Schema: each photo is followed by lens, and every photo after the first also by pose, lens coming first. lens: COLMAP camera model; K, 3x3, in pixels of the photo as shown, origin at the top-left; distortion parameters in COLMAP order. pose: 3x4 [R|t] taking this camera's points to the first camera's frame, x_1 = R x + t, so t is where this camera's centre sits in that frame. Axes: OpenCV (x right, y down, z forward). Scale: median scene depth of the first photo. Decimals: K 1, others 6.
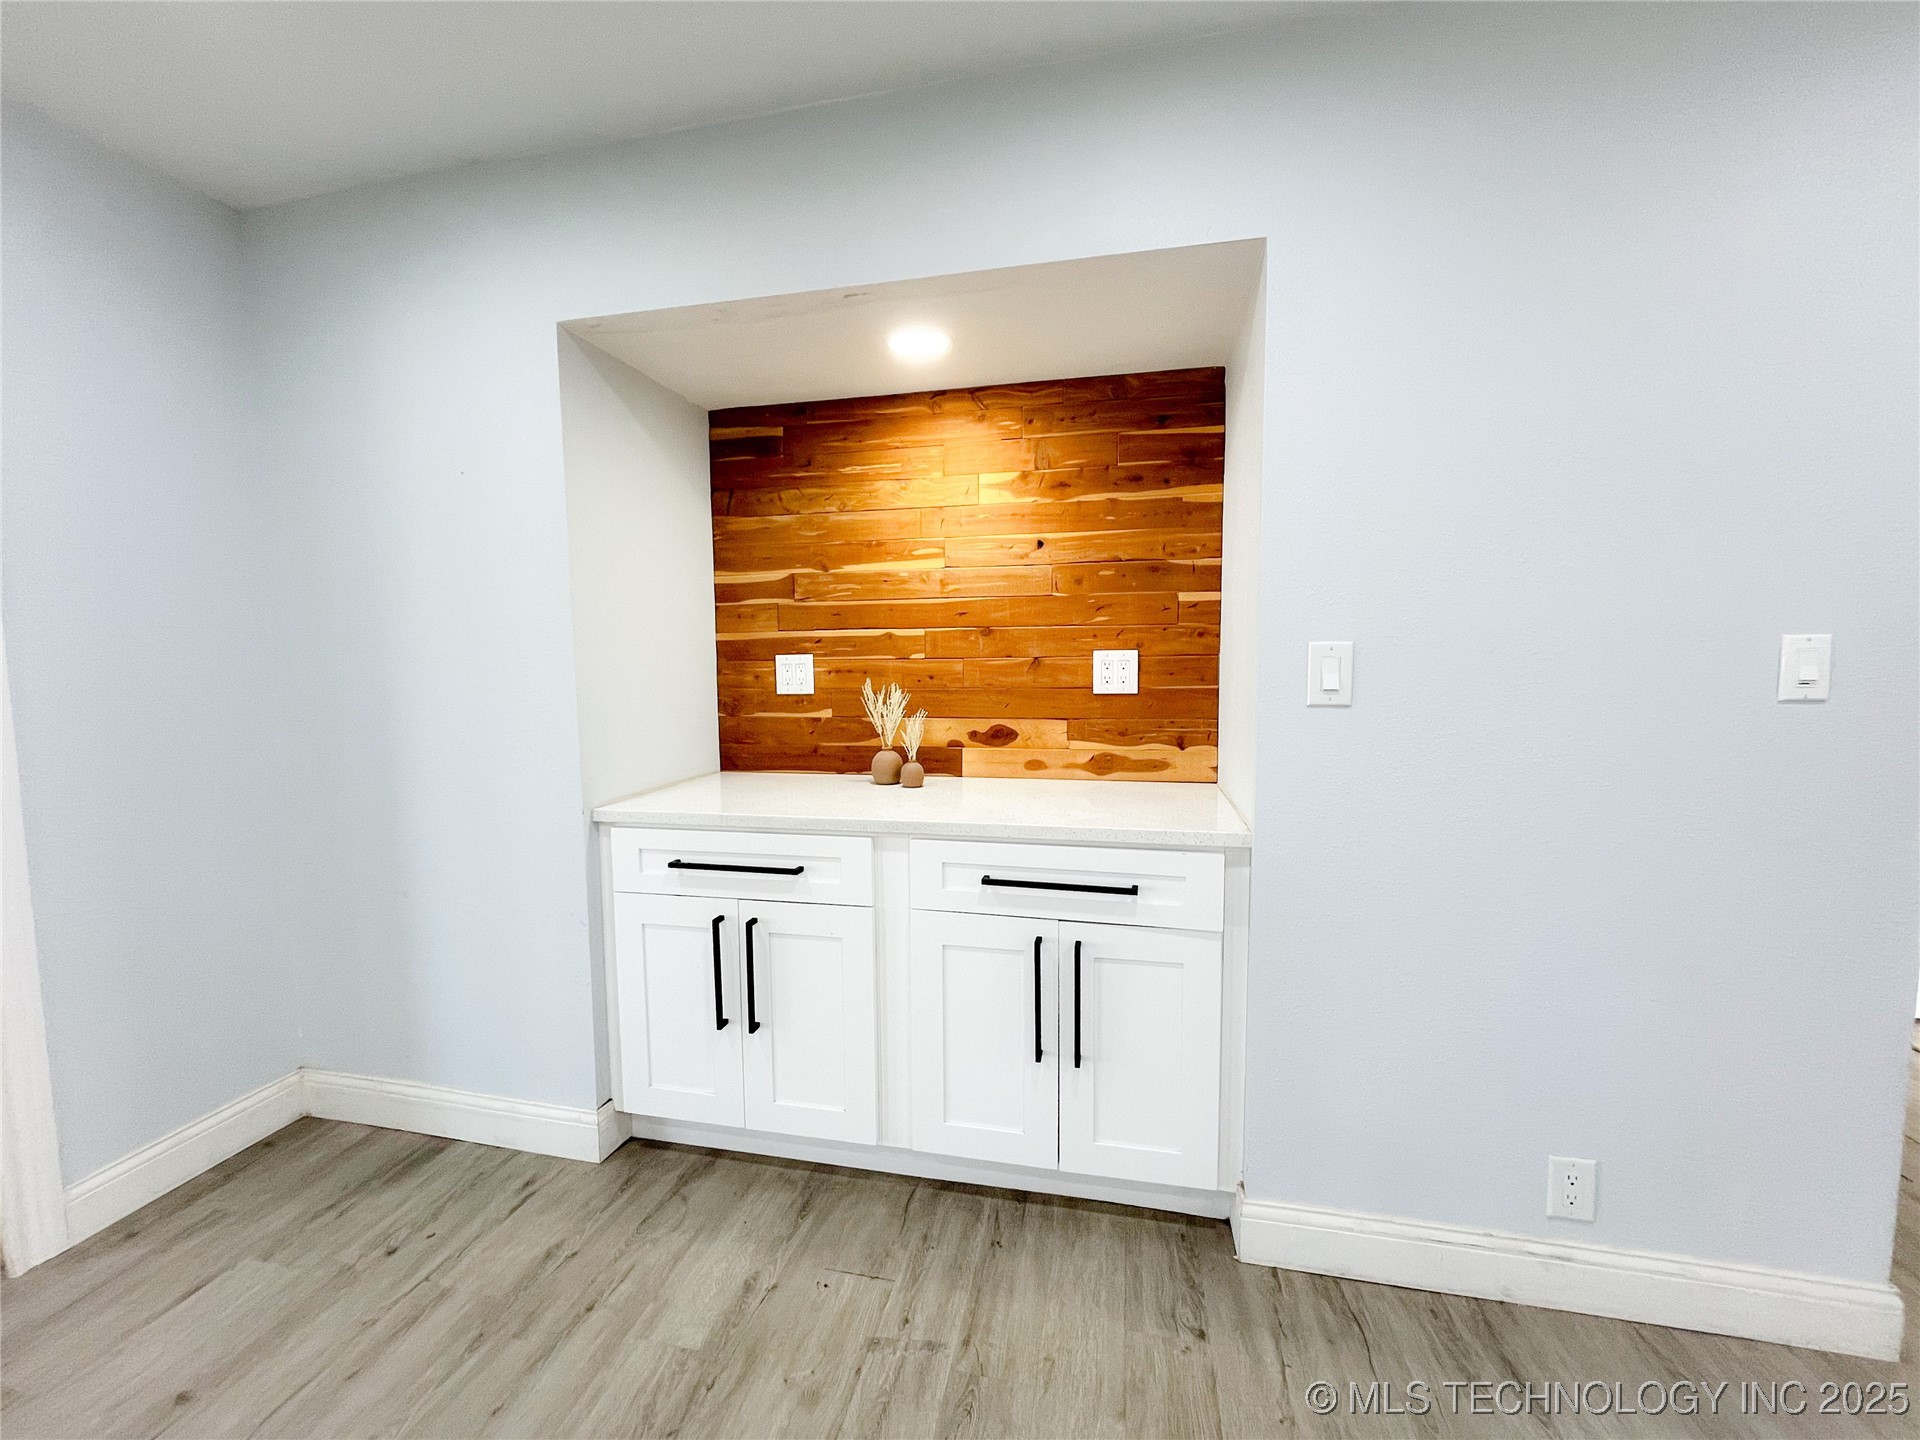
lens RADIAL K [[771.2, 0, 952.6], [0, 771.2, 717.8], [0, 0, 1]] dist [-0.002942, -0.000164]
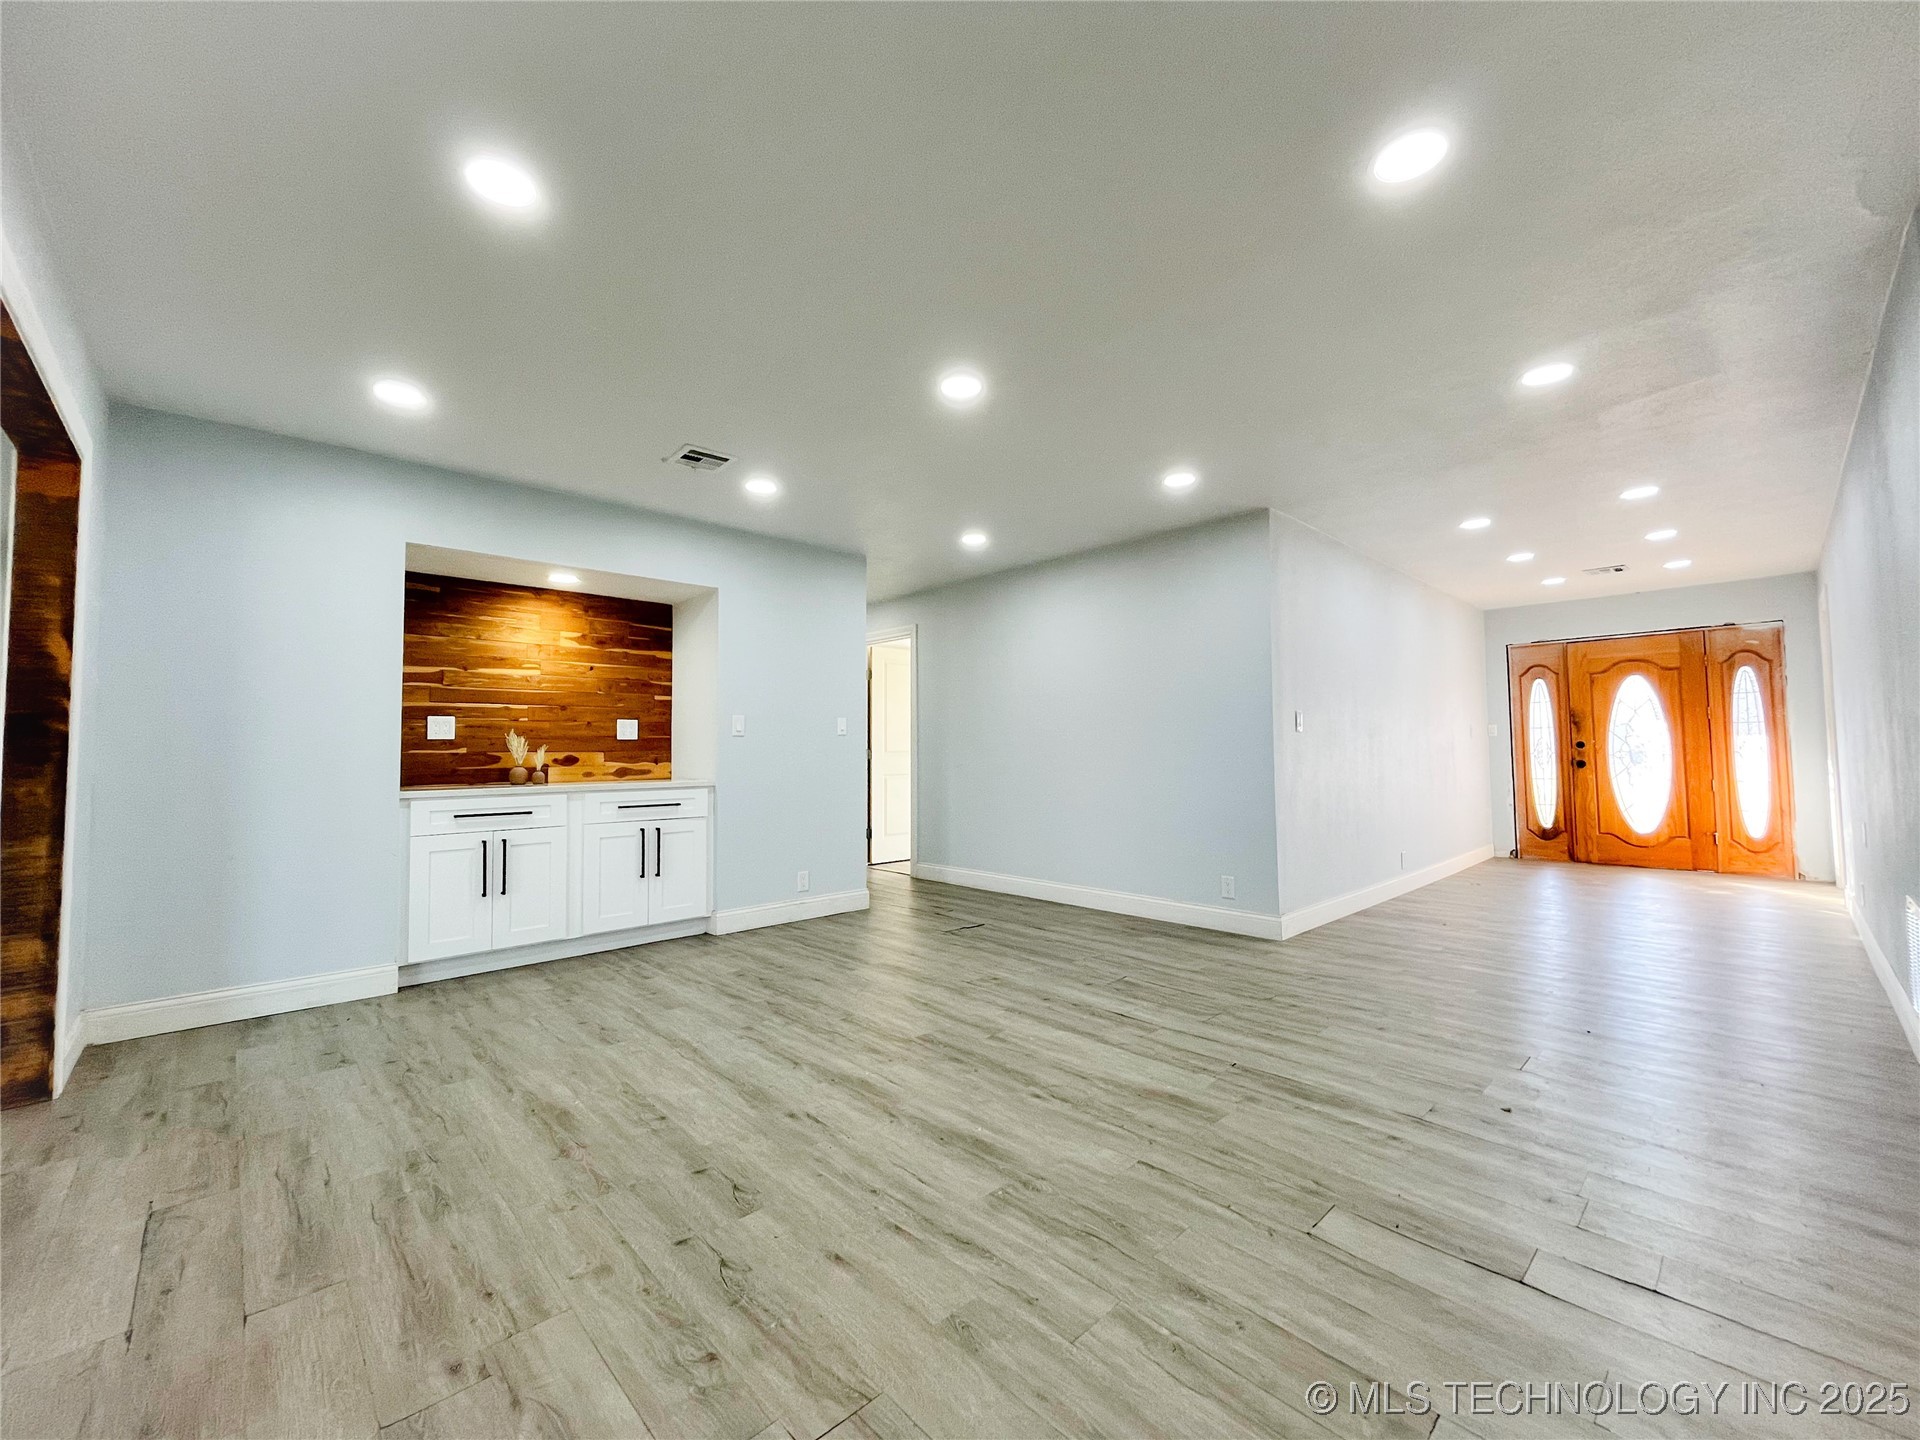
lens RADIAL K [[771.2, 0, 950.8], [0, 771.2, 723.7], [0, 0, 1]] dist [-0.002942, -0.000164]
pose [[0.565094, 0.034871, 0.824290, -1.068078], [0.070341, 0.993432, -0.090249, 0.184541], [-0.822023, 0.108980, 0.558929, -0.973080]]
